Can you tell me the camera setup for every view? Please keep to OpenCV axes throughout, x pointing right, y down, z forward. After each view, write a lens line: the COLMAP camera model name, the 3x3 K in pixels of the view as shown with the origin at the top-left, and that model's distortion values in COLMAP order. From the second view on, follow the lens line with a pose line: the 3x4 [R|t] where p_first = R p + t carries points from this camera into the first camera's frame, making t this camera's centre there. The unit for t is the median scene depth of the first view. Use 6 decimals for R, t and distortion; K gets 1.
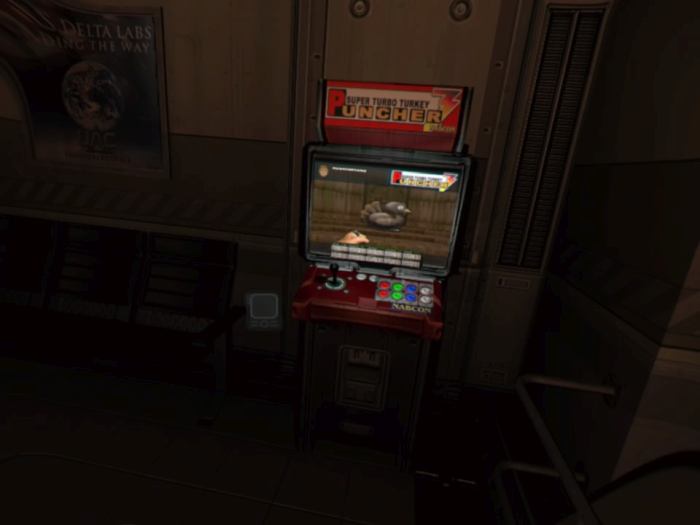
lens RADIAL K [[348.4, 0, 350.0], [0, 348.4, 262.5], [0, 0, 1]] dist [-0.002635, -0.000563]
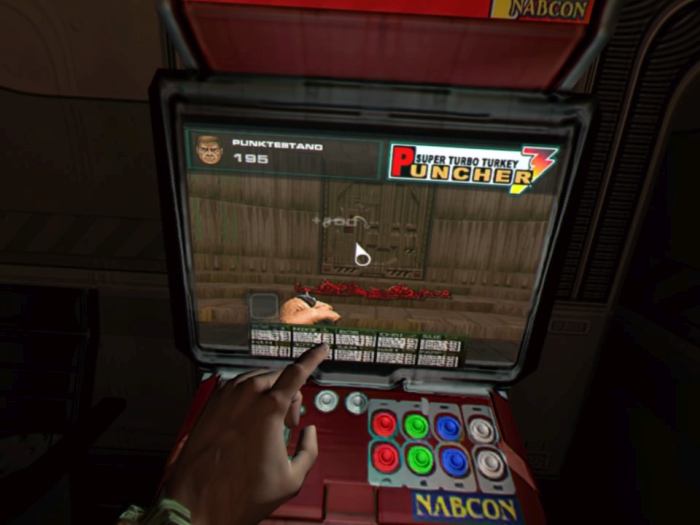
lens RADIAL K [[348.4, 0, 350.0], [0, 348.4, 262.5], [0, 0, 1]] dist [-0.002635, -0.000563]
pose [[0.989922, -0.067810, 0.124322, 0.019872], [0.062625, 0.997015, 0.045154, -0.148158], [-0.127013, -0.036913, 0.991214, 0.598740]]
